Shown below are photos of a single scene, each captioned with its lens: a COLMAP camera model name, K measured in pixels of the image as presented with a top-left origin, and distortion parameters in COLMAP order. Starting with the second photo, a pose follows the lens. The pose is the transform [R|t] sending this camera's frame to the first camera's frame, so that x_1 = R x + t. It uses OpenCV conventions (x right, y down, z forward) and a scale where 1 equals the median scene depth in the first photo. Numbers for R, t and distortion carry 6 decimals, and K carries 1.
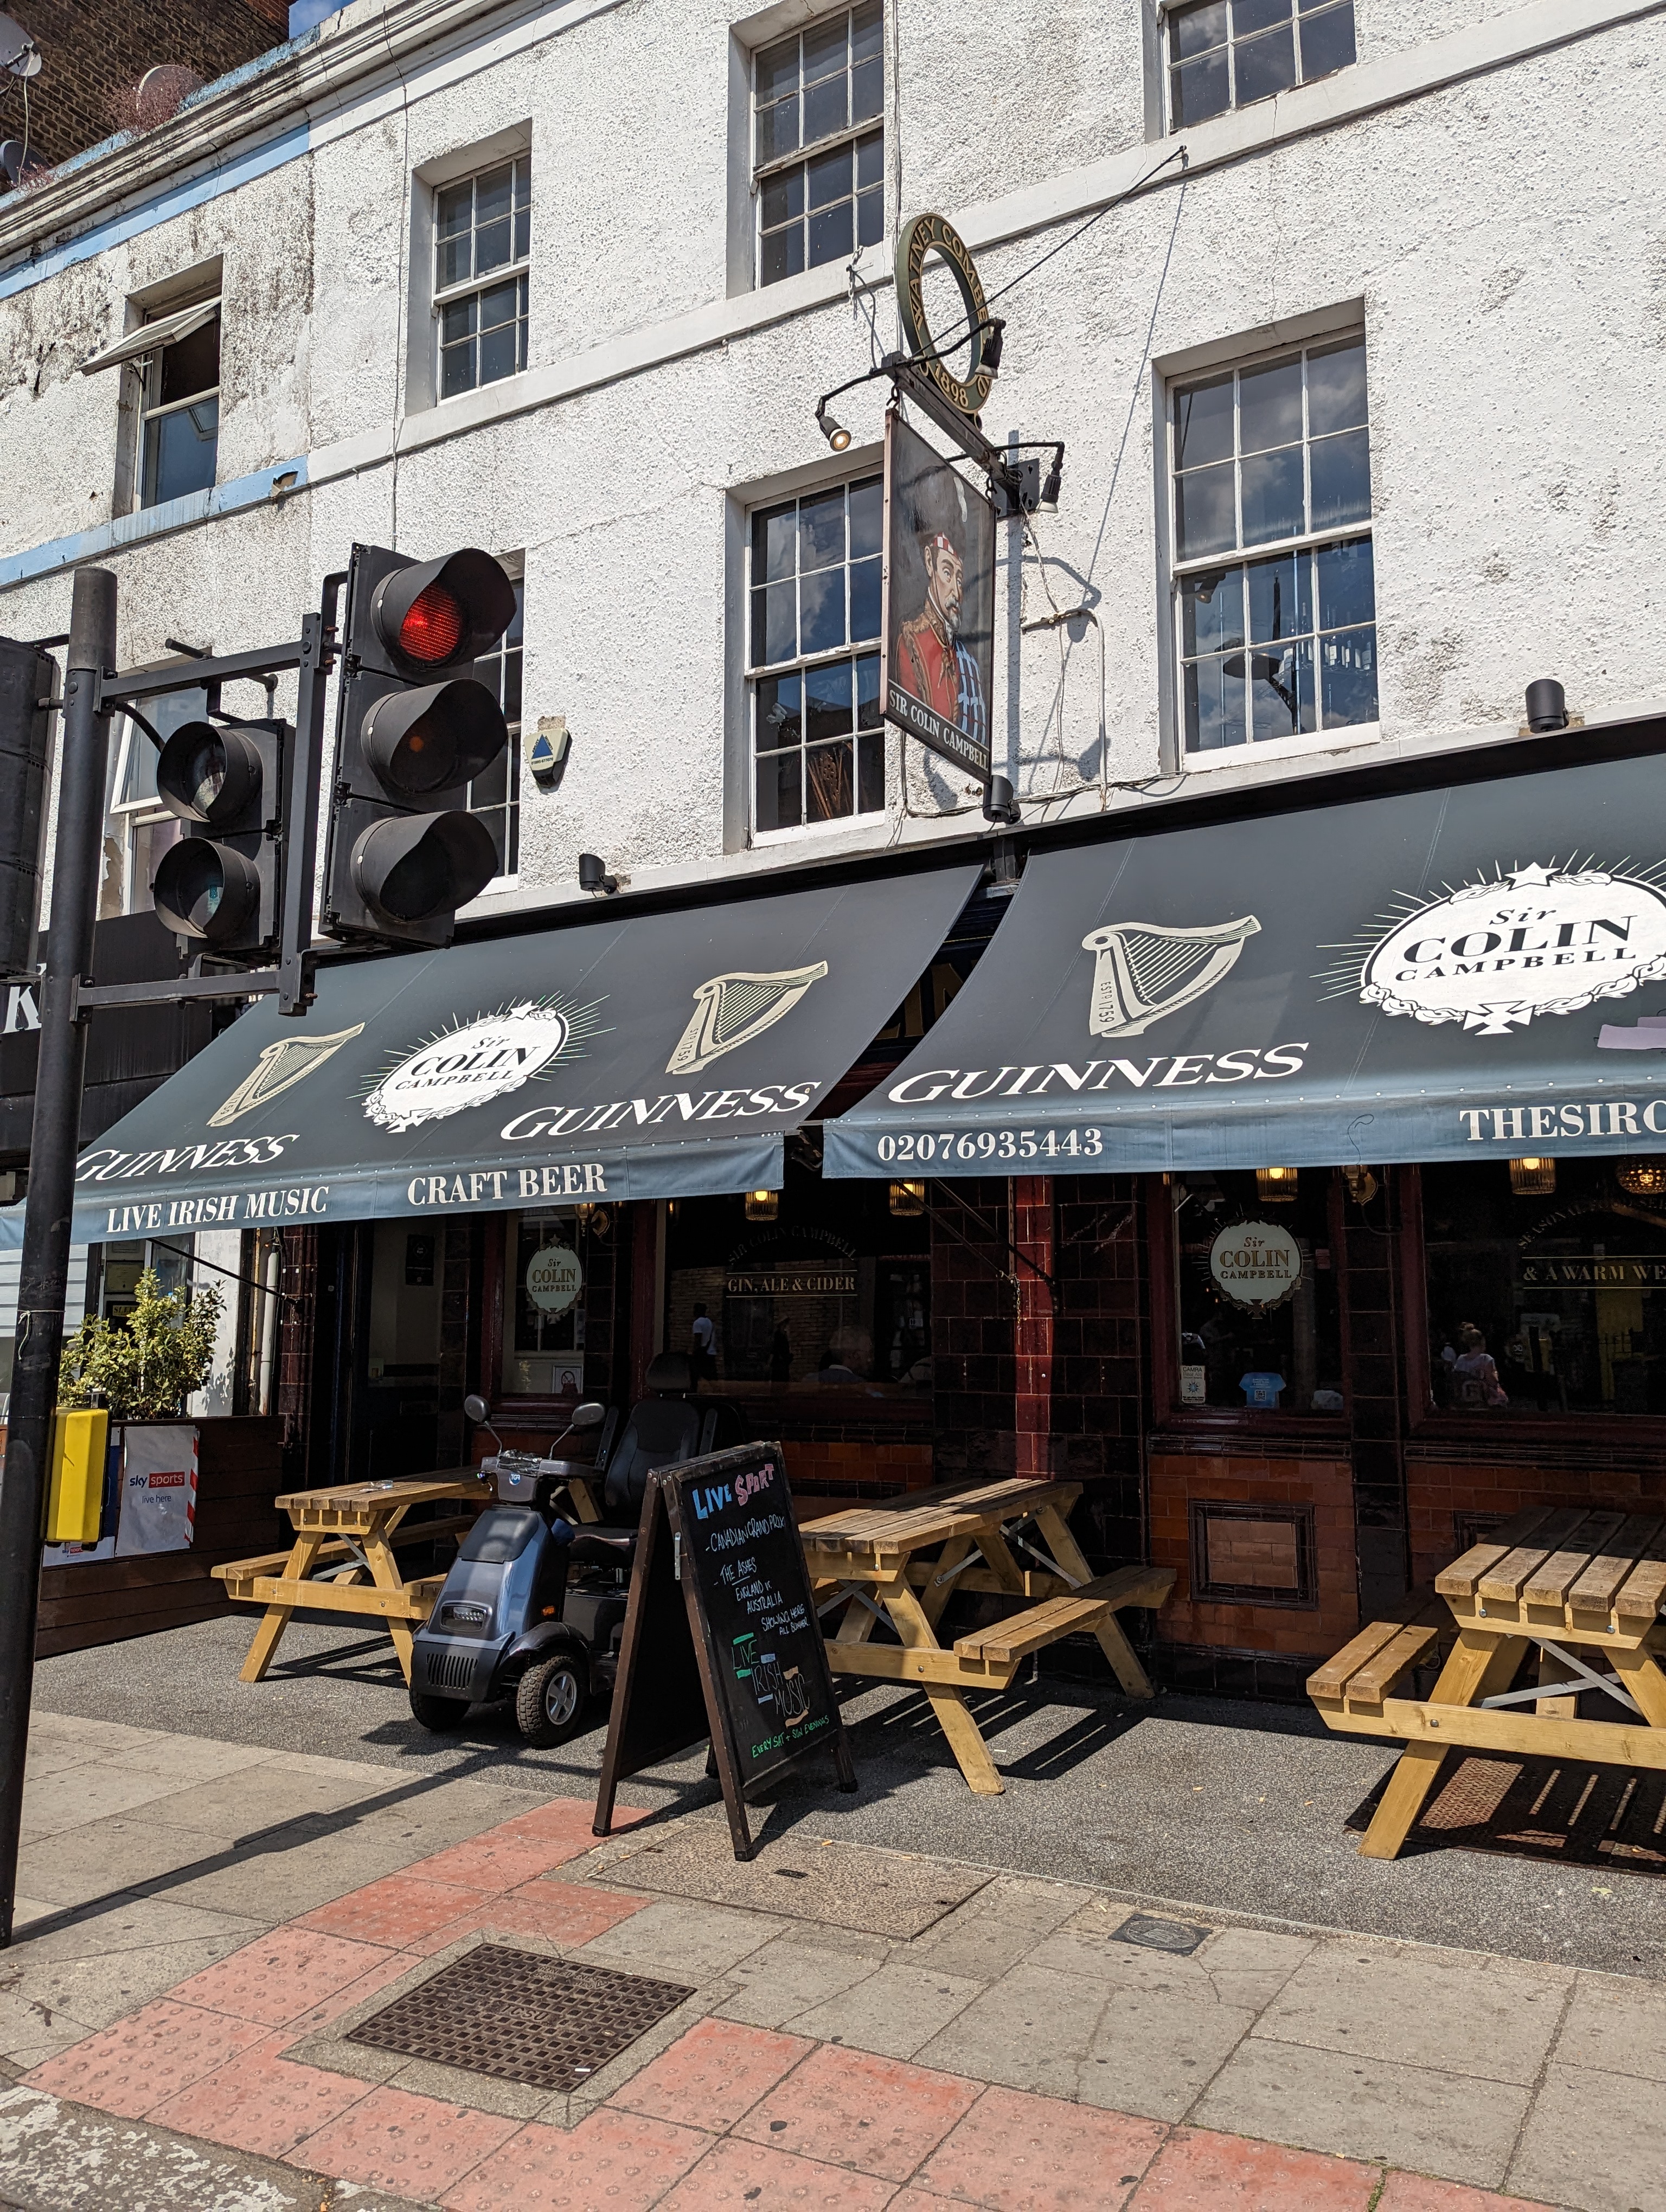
lens RADIAL K [[1656.4, 0, 838.7], [0, 1656.4, 1129.1], [0, 0, 1]] dist [0.012745, -0.002144]
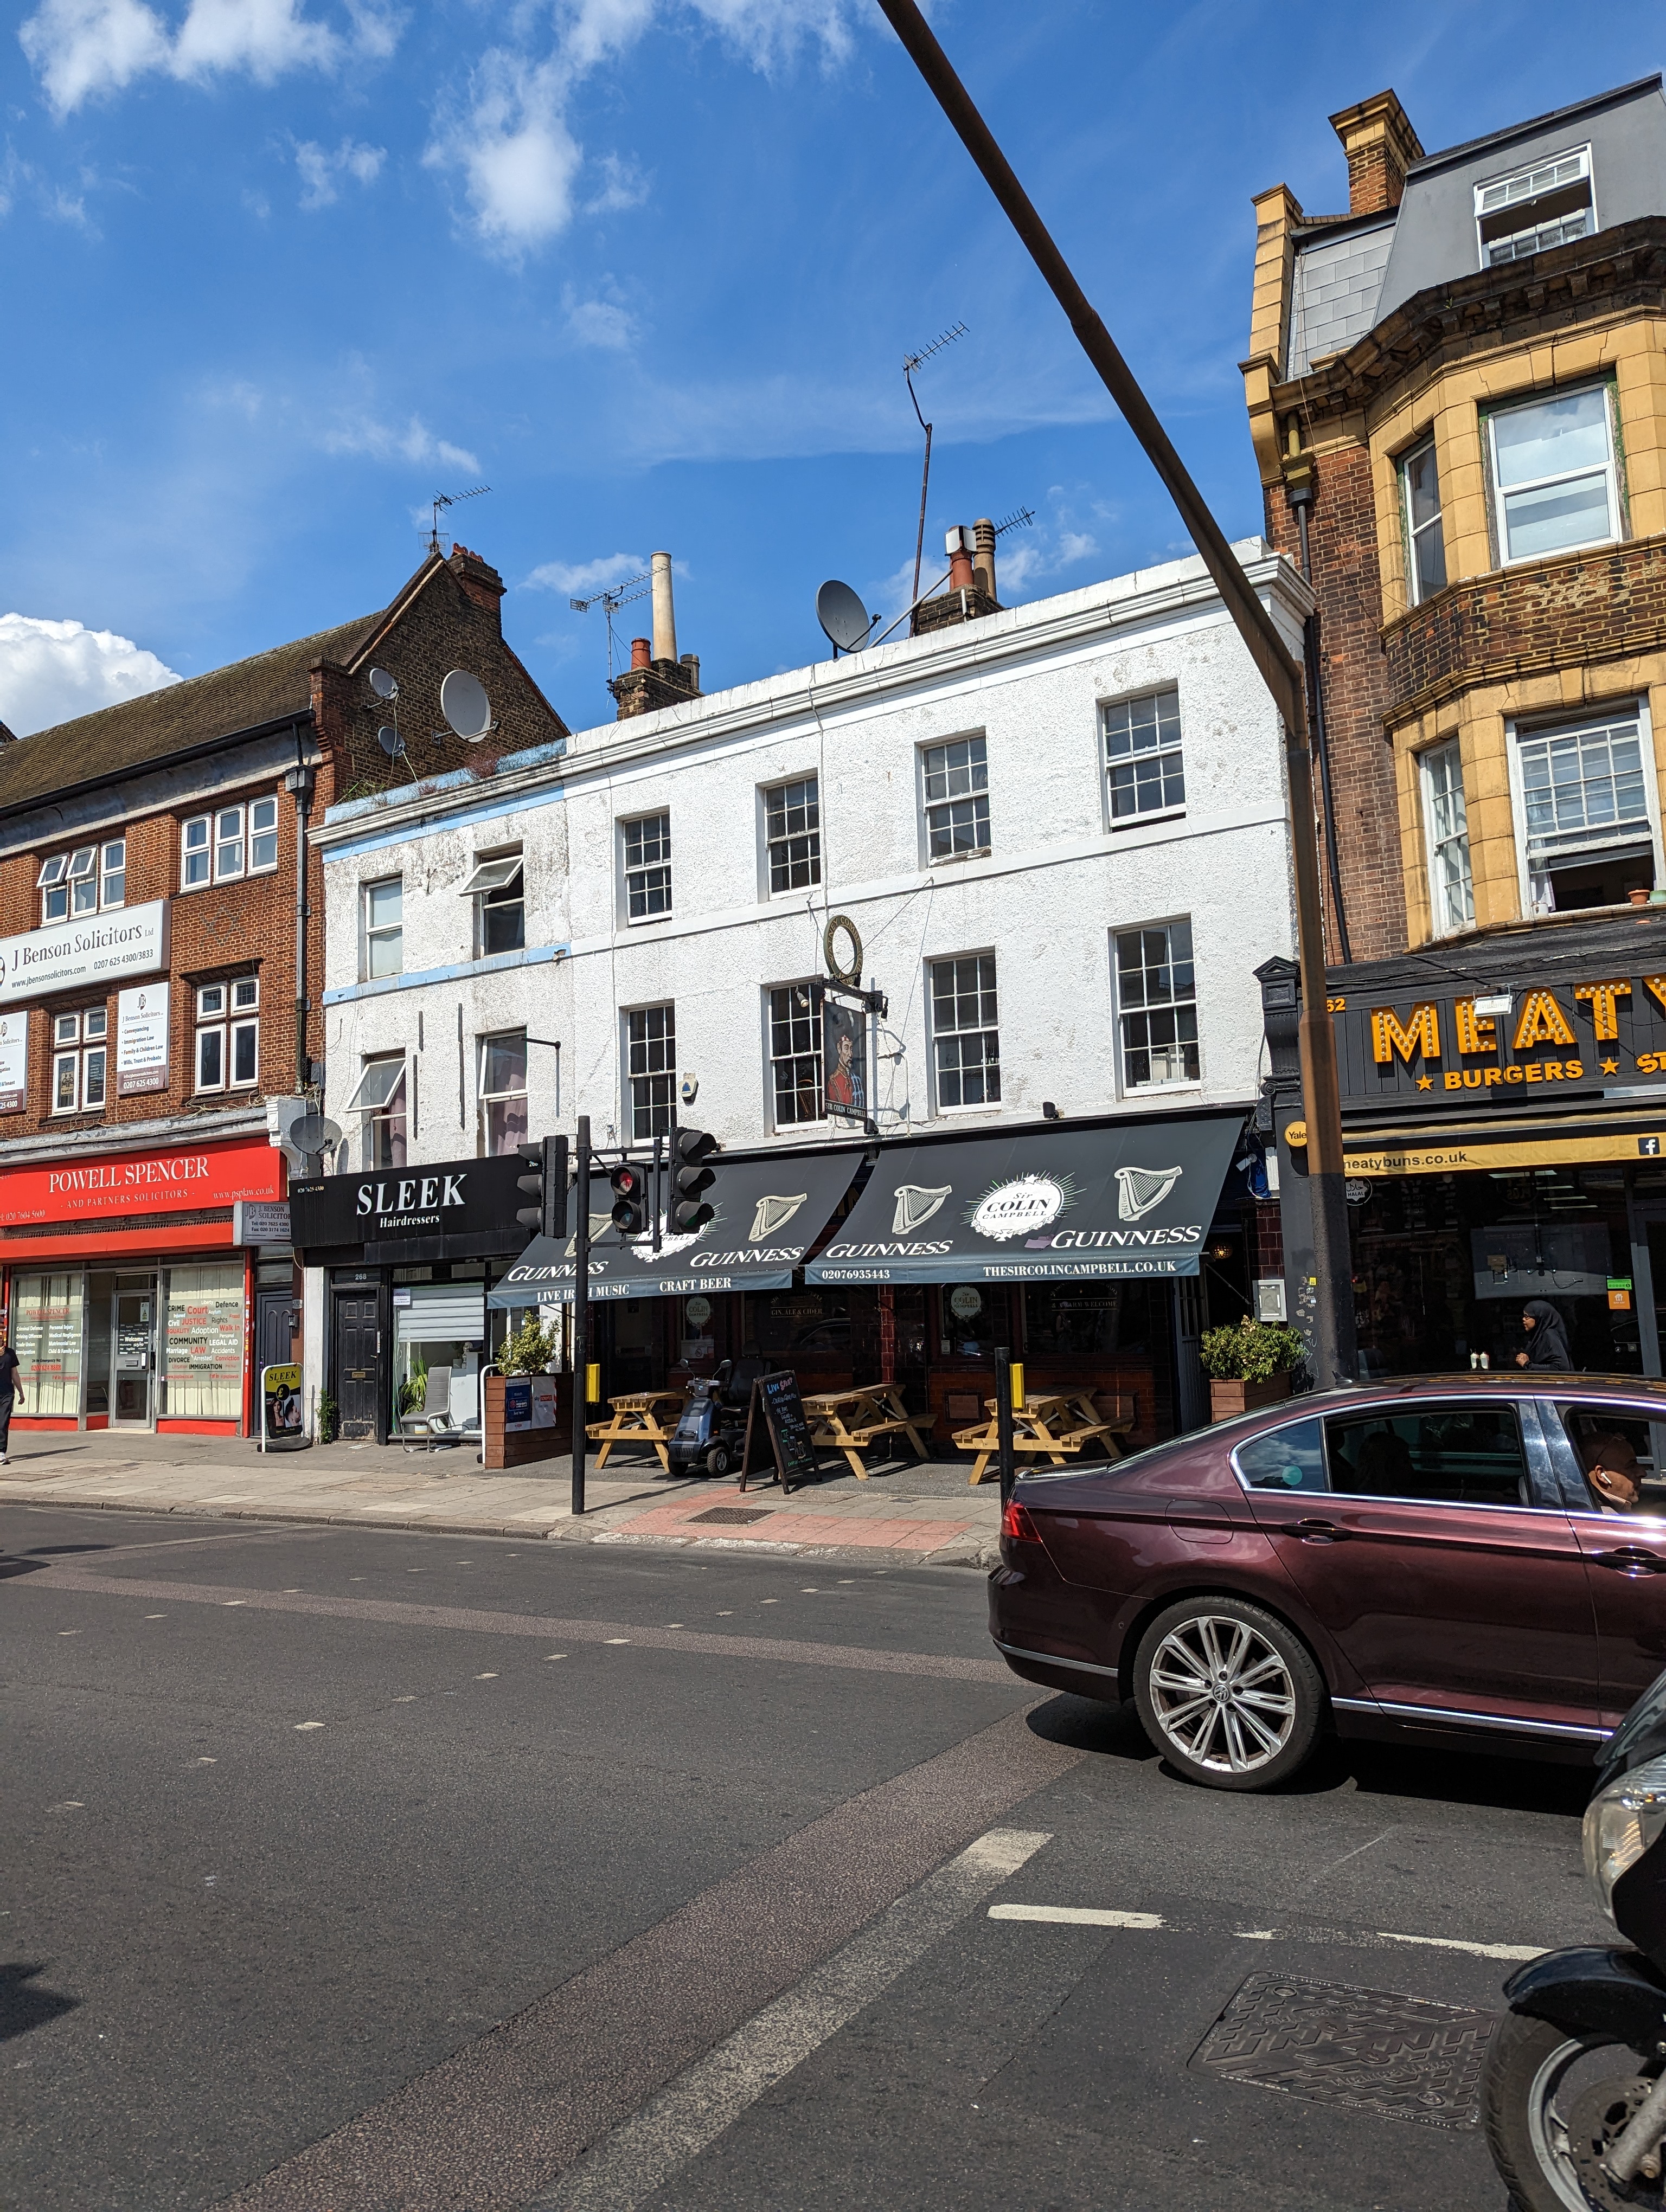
lens RADIAL K [[1656.4, 0, 828.5], [0, 1656.4, 1082.4], [0, 0, 1]] dist [0.012745, -0.002144]
pose [[0.999419, -0.031707, -0.012486, 0.068617], [0.031583, 0.999452, -0.009948, -0.254561], [0.012795, 0.009548, 0.999873, -1.696655]]
